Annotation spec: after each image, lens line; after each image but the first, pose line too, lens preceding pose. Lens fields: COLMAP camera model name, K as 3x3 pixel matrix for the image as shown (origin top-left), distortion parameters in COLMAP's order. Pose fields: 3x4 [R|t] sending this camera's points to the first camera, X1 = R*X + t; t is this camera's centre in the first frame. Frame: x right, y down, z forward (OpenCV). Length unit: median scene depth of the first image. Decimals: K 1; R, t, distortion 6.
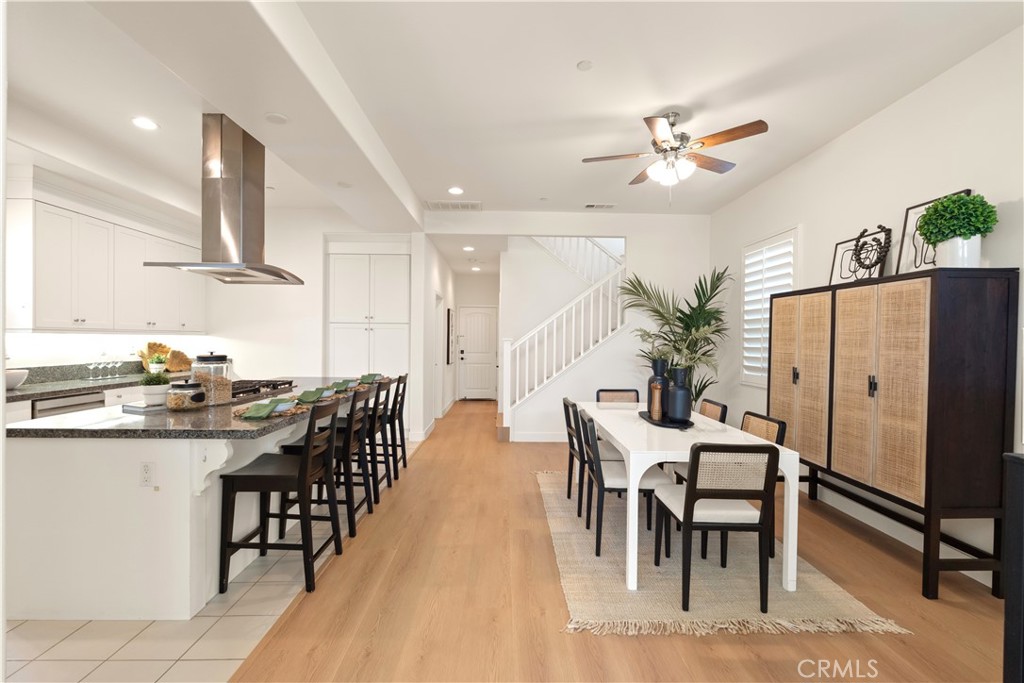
lens RADIAL K [[454.6, 0, 503.6], [0, 454.6, 342.2], [0, 0, 1]] dist [-0.010127, 0.000395]
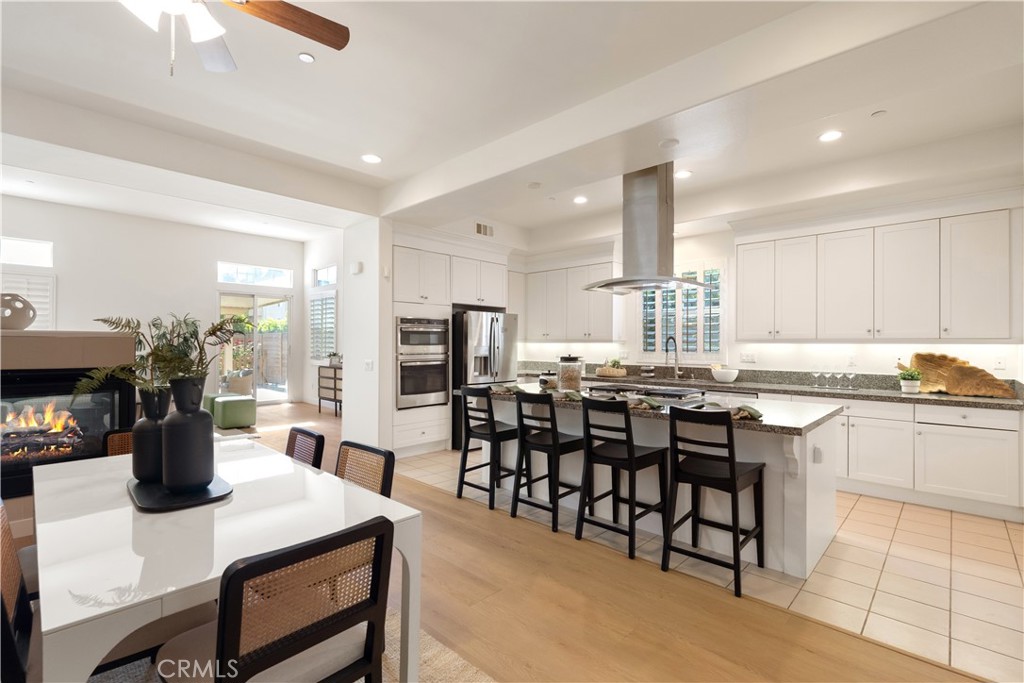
lens RADIAL K [[454.6, 0, 510.0], [0, 454.6, 343.3], [0, 0, 1]] dist [-0.010127, 0.000395]
pose [[-0.695348, -0.015178, -0.718513, 0.368973], [-0.015012, 0.999866, -0.006593, -0.001743], [0.718516, 0.006202, -0.695482, 1.296956]]
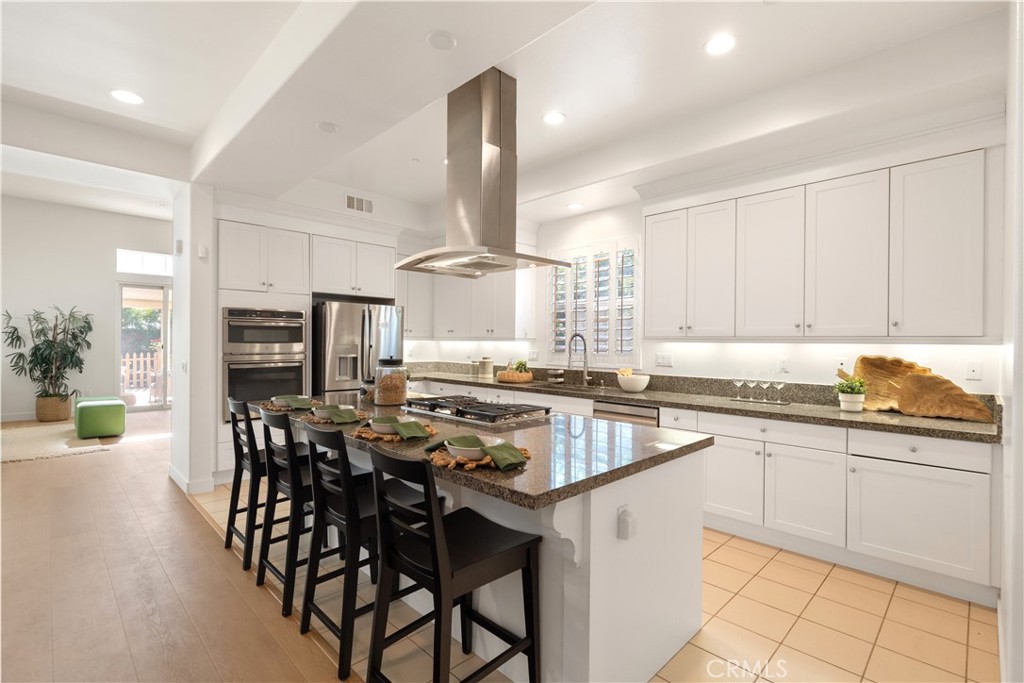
lens RADIAL K [[462.3, 0, 506.1], [0, 462.3, 344.1], [0, 0, 1]] dist [-0.011567, 0.001966]
pose [[-0.712586, -0.013767, -0.701450, -0.042636], [-0.018699, 0.999825, -0.000627, -0.008734], [0.701336, 0.012670, -0.712719, 1.375352]]
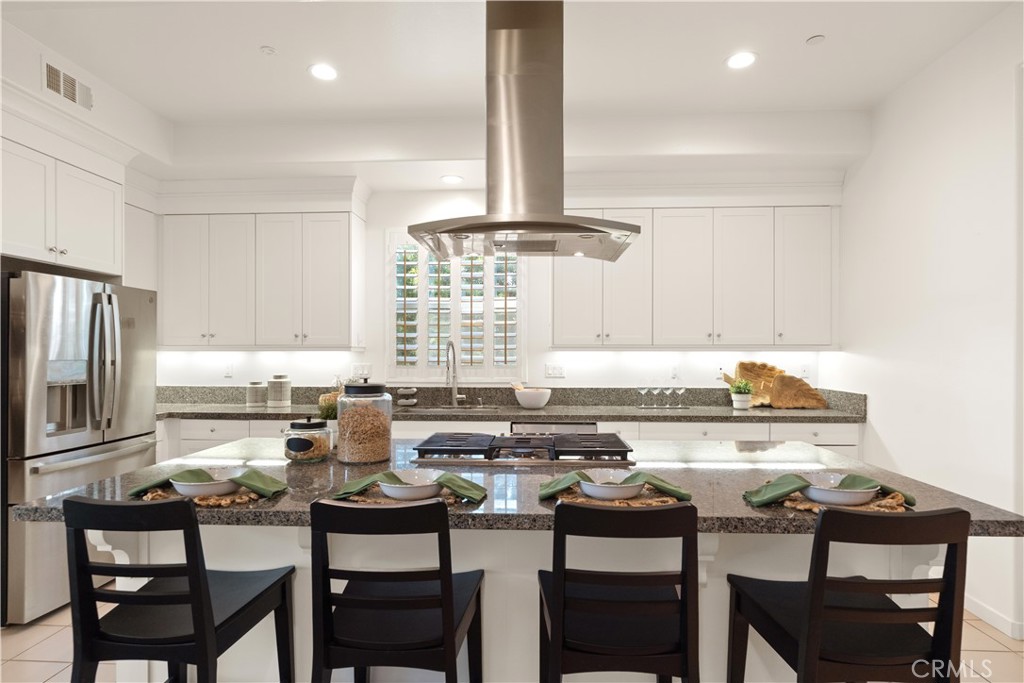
lens RADIAL K [[535.5, 0, 509.4], [0, 535.5, 355.7], [0, 0, 1]] dist [-0.004324, -0.004555]
pose [[-0.055305, -0.003986, -0.998462, 0.071570], [-0.003851, 0.999985, -0.003778, -0.006348], [0.998462, 0.003636, -0.055320, 0.862200]]
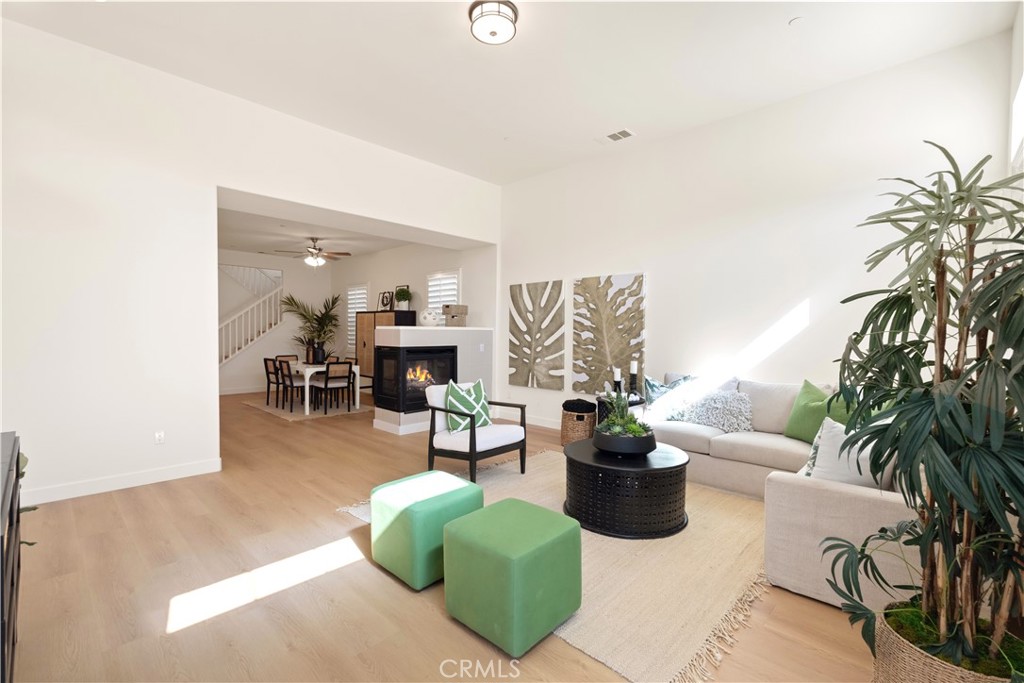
lens RADIAL K [[454.6, 0, 514.7], [0, 454.6, 340.3], [0, 0, 1]] dist [-0.010127, 0.000395]
pose [[0.690526, -0.021775, 0.722980, -0.534637], [0.005335, 0.999673, 0.025014, -0.010060], [-0.723288, -0.013416, 0.690416, -1.183757]]
